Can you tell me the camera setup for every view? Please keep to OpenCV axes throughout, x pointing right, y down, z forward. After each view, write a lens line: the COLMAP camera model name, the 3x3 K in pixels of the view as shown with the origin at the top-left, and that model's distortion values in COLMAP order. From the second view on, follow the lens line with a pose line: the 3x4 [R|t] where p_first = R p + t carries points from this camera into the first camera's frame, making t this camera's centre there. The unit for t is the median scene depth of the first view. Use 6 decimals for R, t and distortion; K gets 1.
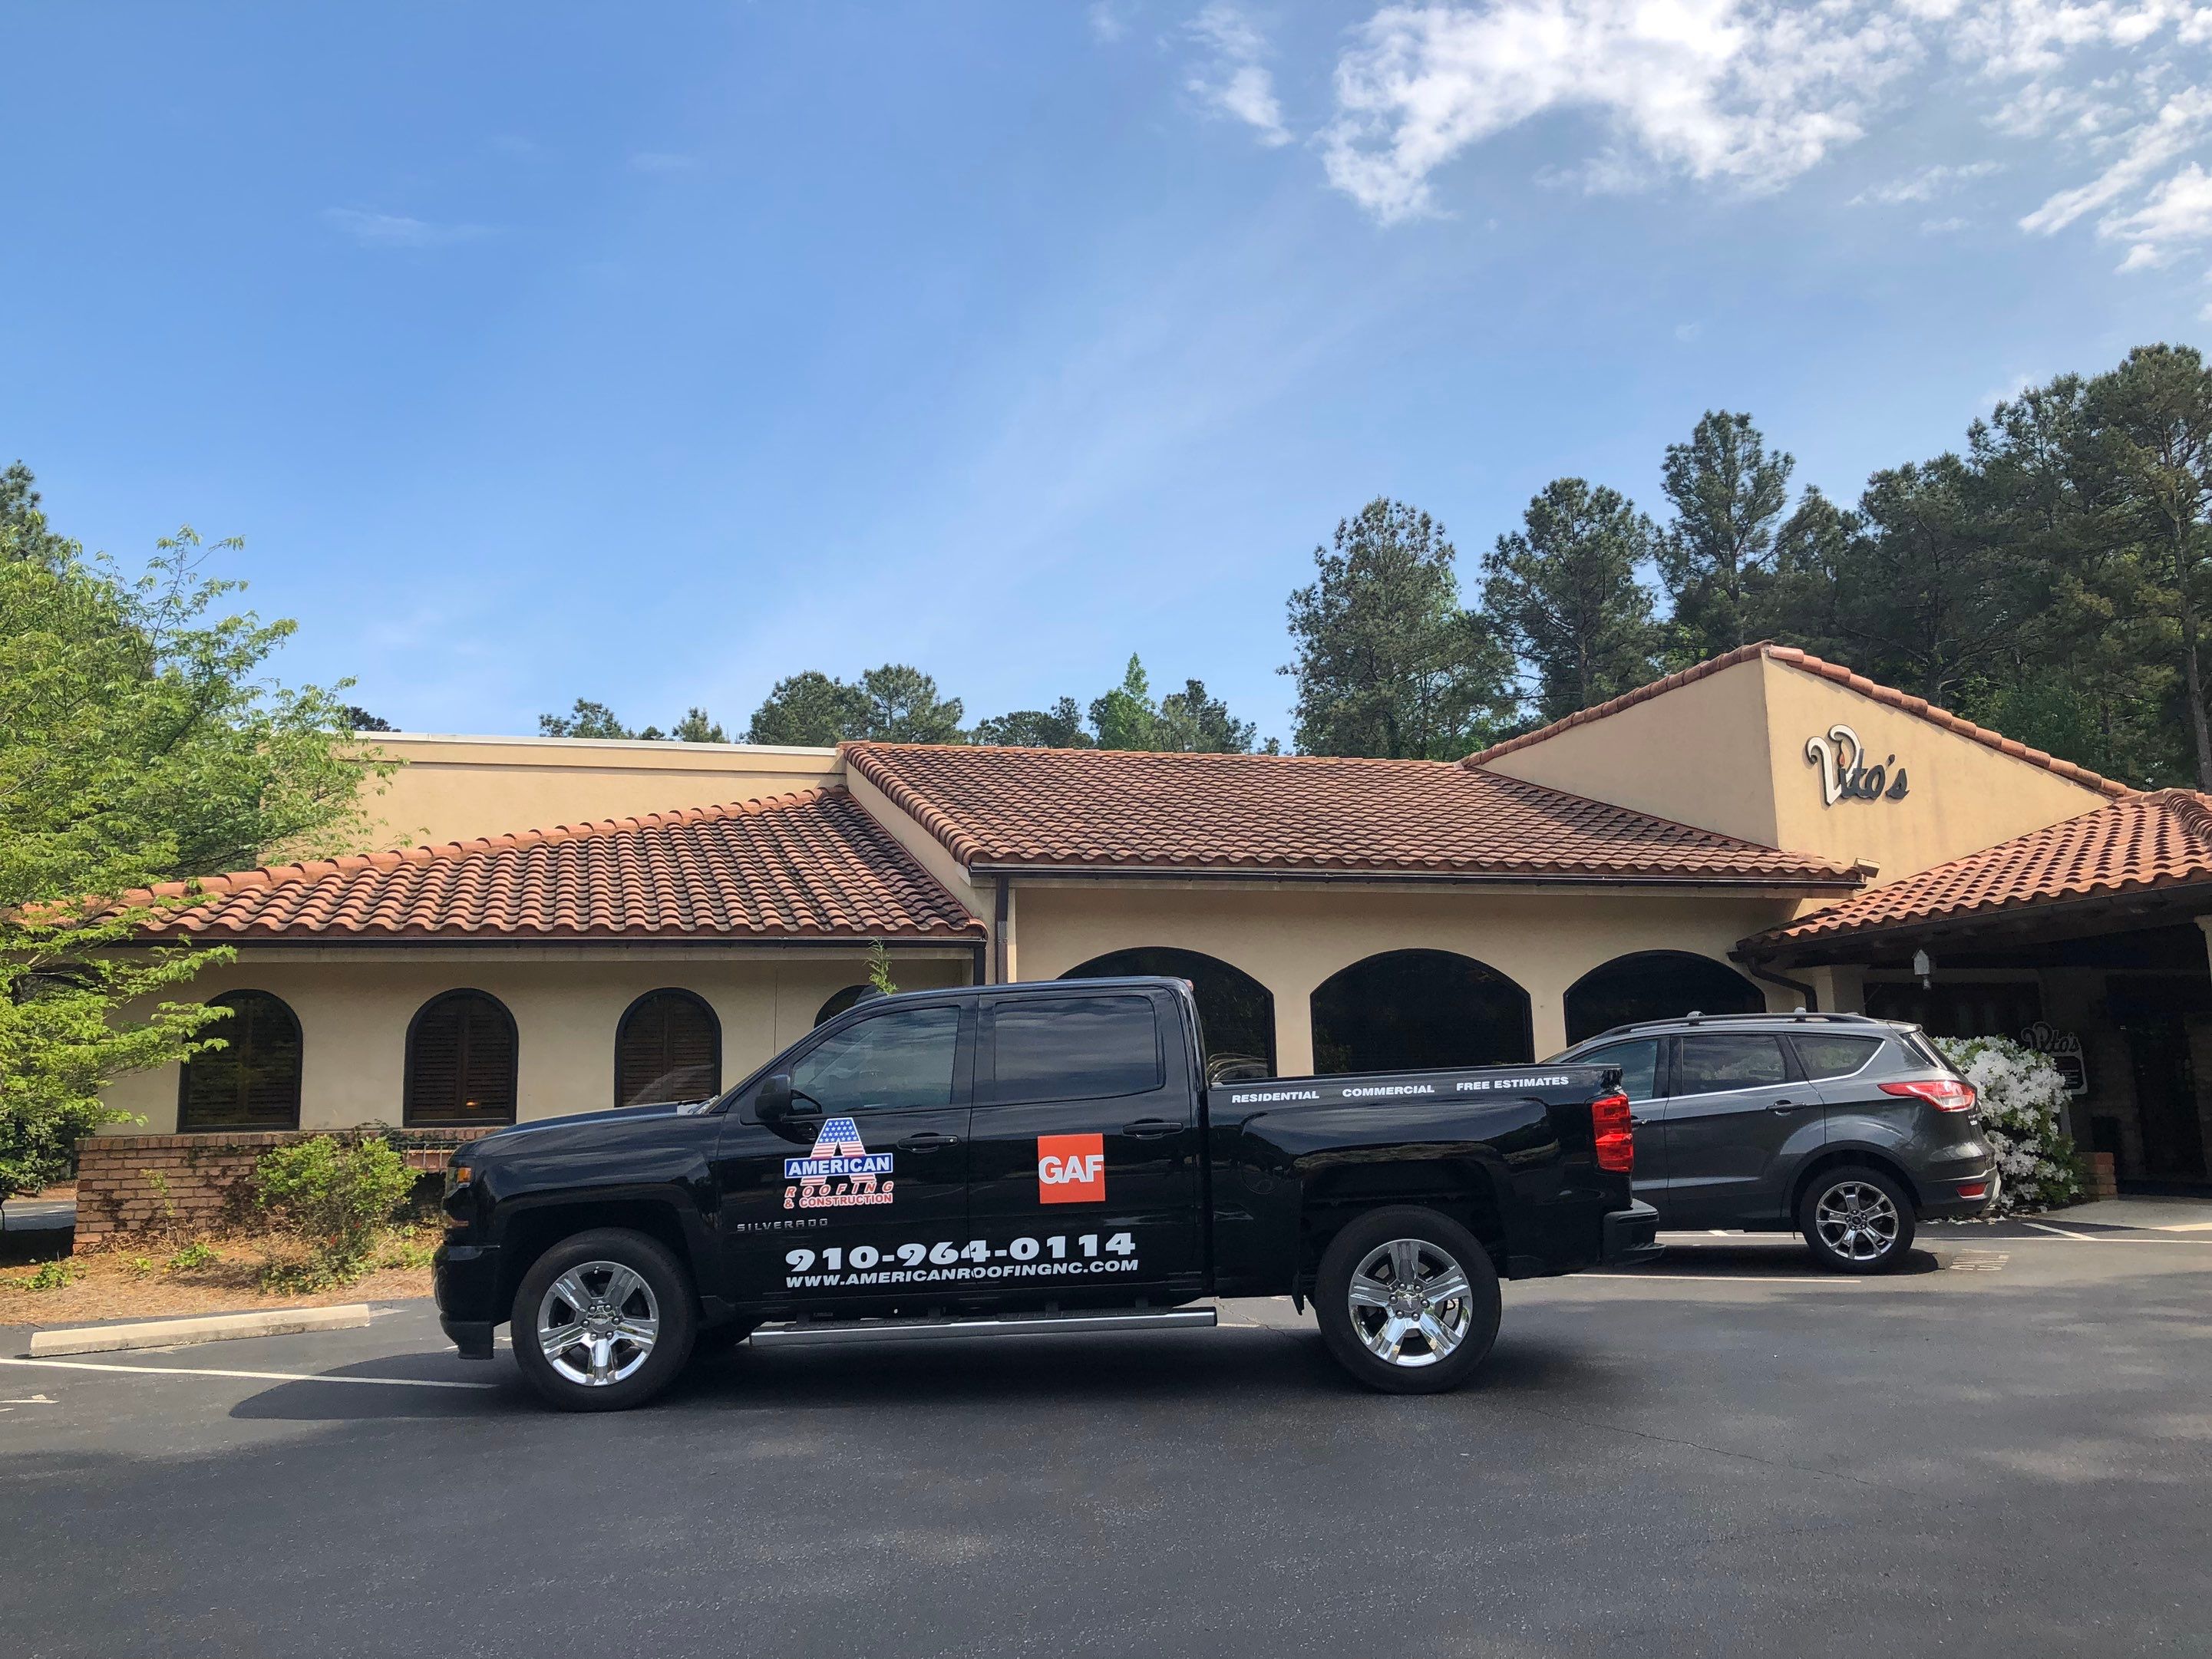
lens RADIAL K [[1893.9, 0, 1106.0], [0, 1893.9, 829.5], [0, 0, 1]] dist [0.063228, -0.010794]
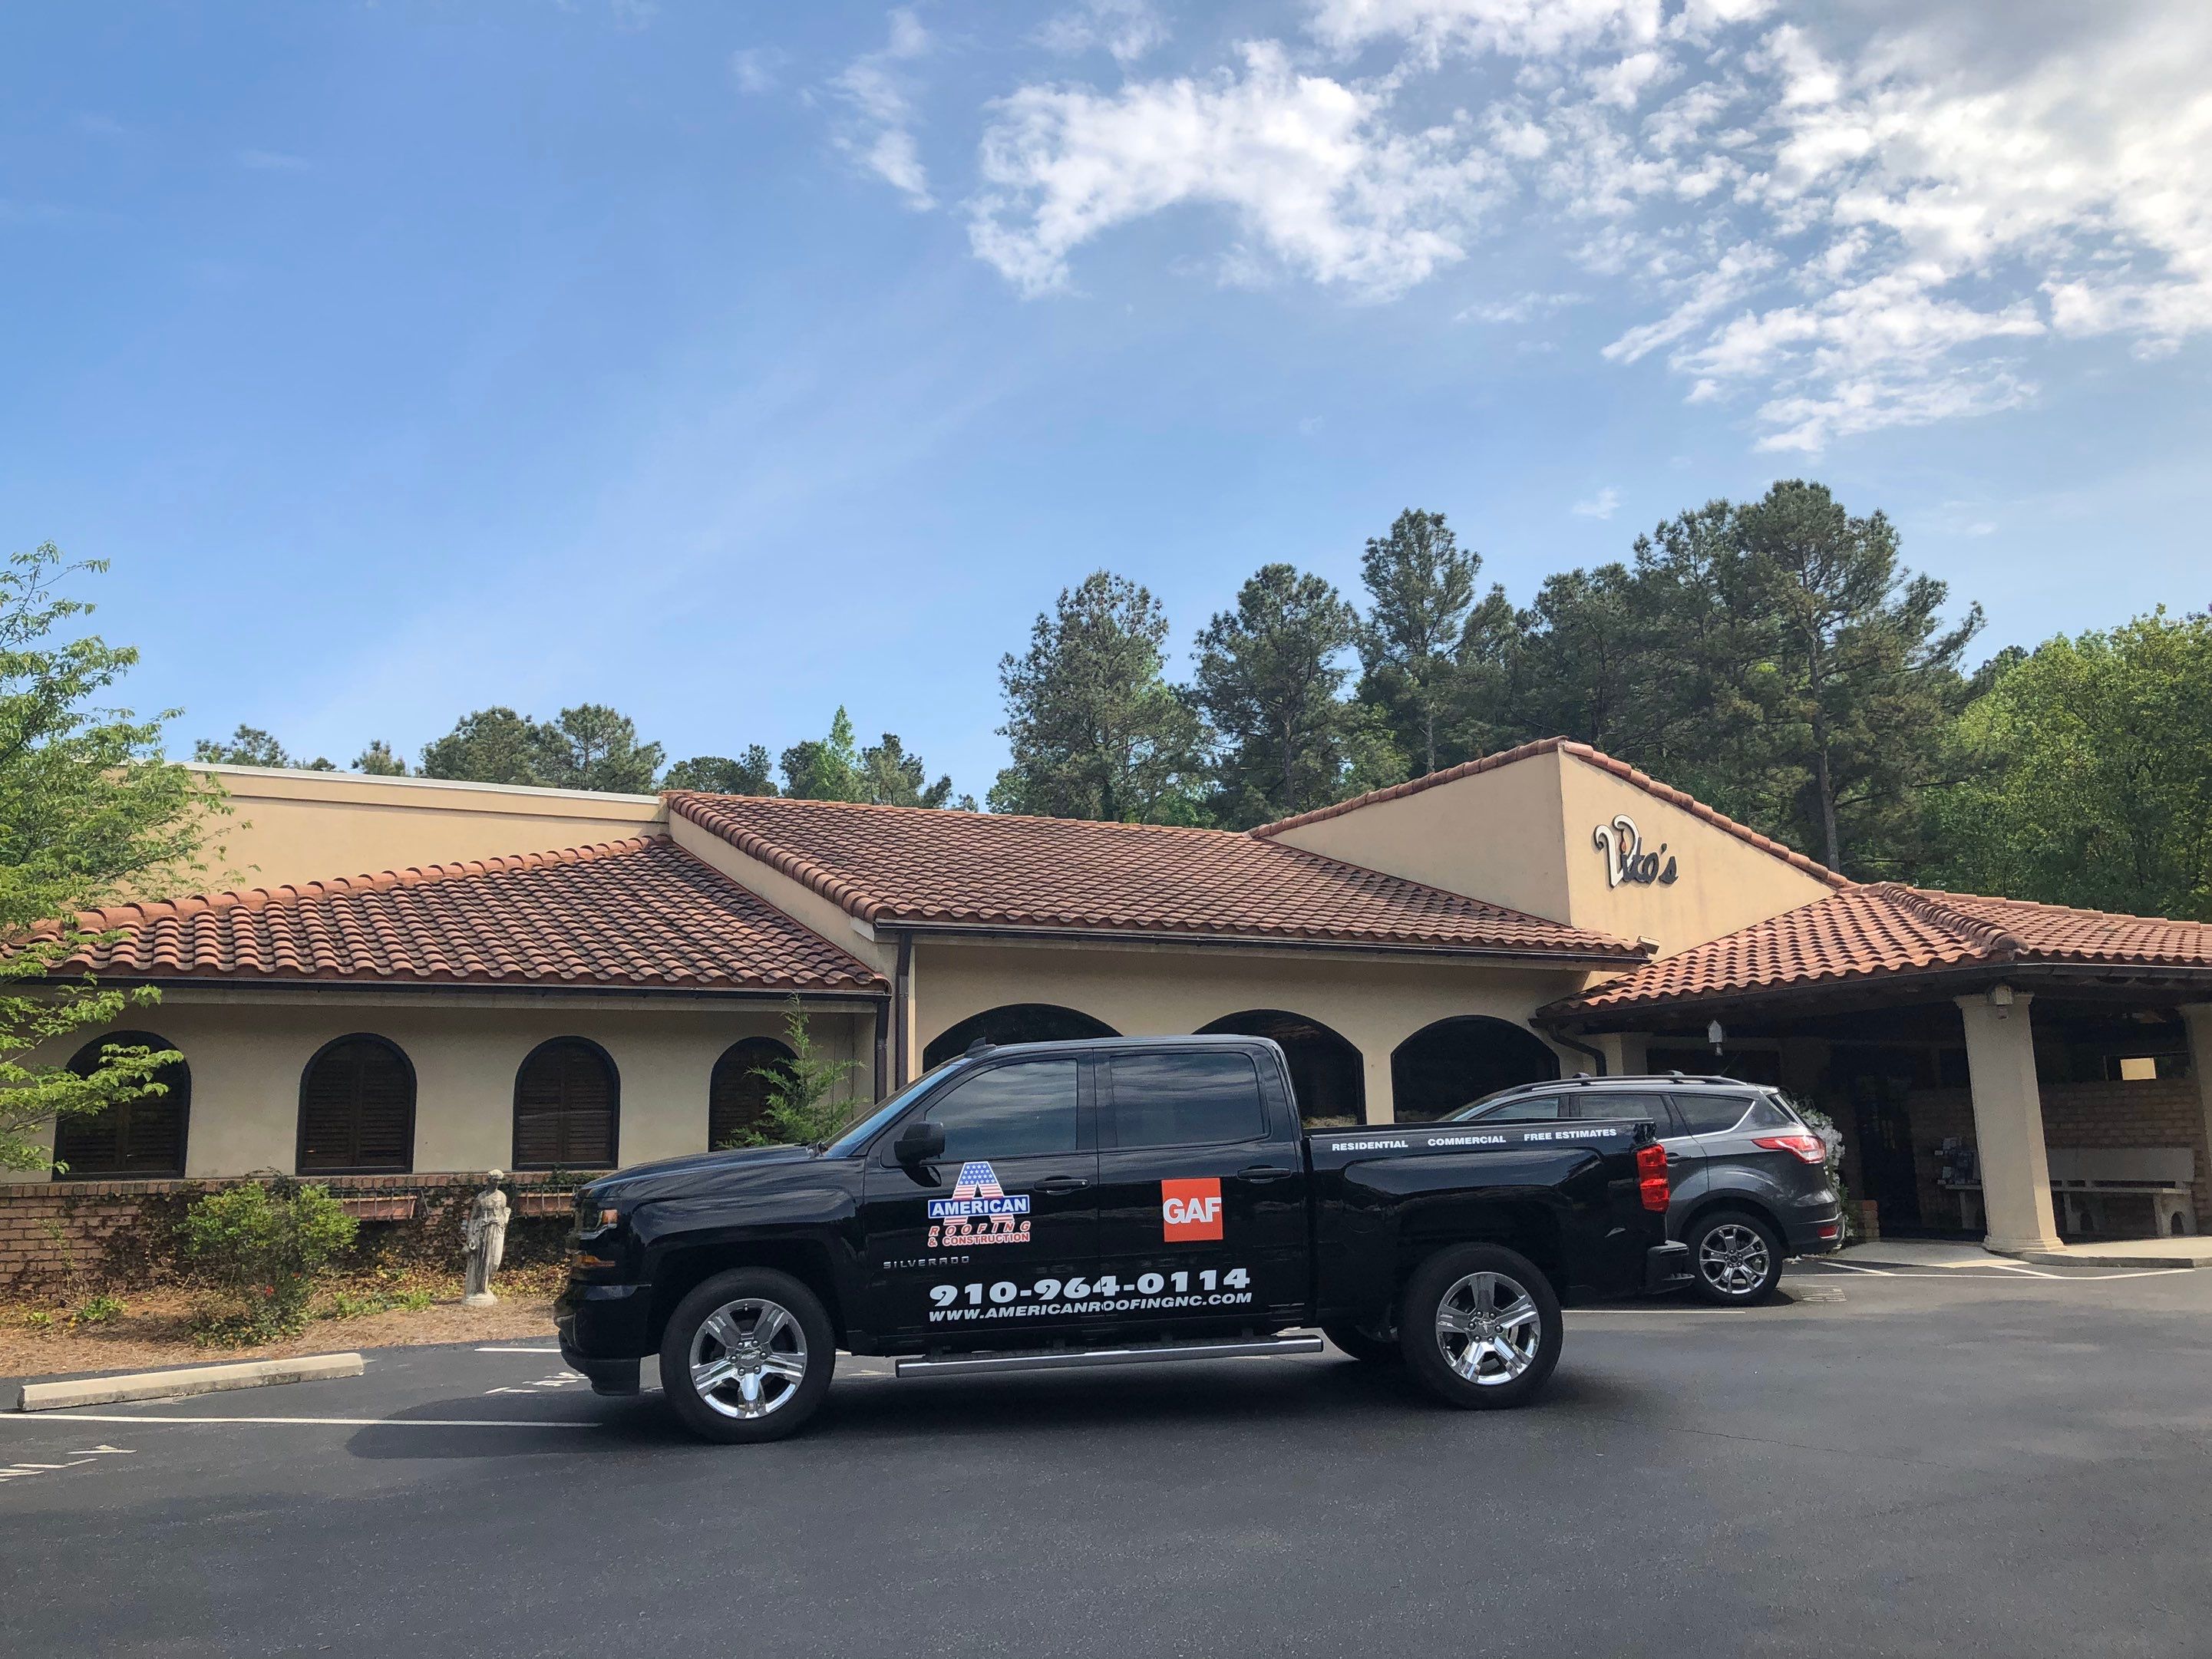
lens RADIAL K [[1893.9, 0, 1106.0], [0, 1893.9, 829.5], [0, 0, 1]] dist [0.063228, -0.010794]
pose [[0.981137, 0.037541, 0.189633, -0.139339], [-0.032097, 0.998982, -0.031698, -0.001942], [-0.190630, 0.025014, 0.981343, -0.034876]]
